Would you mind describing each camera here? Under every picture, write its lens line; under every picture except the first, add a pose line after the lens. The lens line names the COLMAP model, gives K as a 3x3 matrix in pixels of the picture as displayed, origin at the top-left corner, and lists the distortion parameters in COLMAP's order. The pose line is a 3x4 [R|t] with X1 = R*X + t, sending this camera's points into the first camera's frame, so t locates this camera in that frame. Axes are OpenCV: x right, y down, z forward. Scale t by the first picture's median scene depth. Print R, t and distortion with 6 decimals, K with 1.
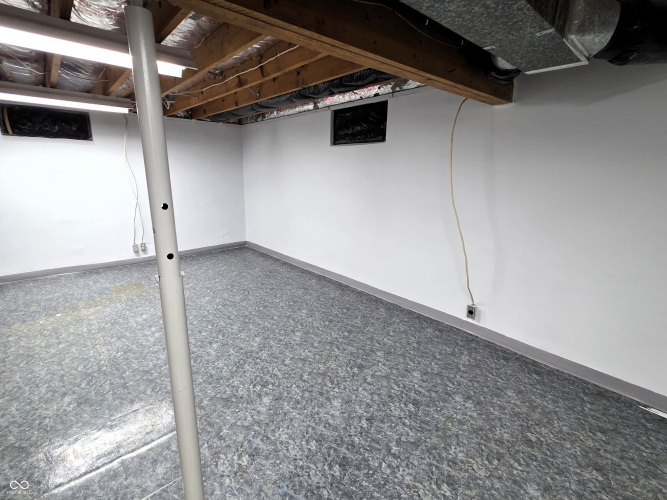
lens RADIAL K [[322.1, 0, 333.5], [0, 322.1, 250.0], [0, 0, 1]] dist [0.001868, 0.000506]
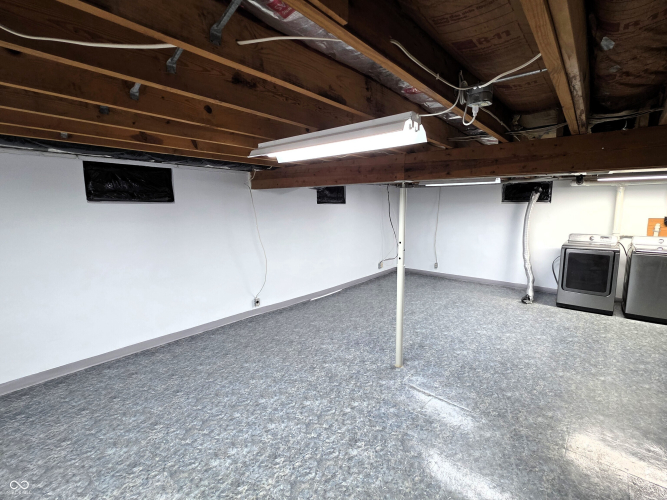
lens RADIAL K [[322.1, 0, 333.5], [0, 322.1, 250.0], [0, 0, 1]] dist [0.001868, 0.000506]
pose [[-0.157637, -0.144405, 0.976882, -1.218538], [0.237605, 0.954640, 0.179459, -0.271618], [-0.958485, 0.260402, -0.116176, 0.699849]]
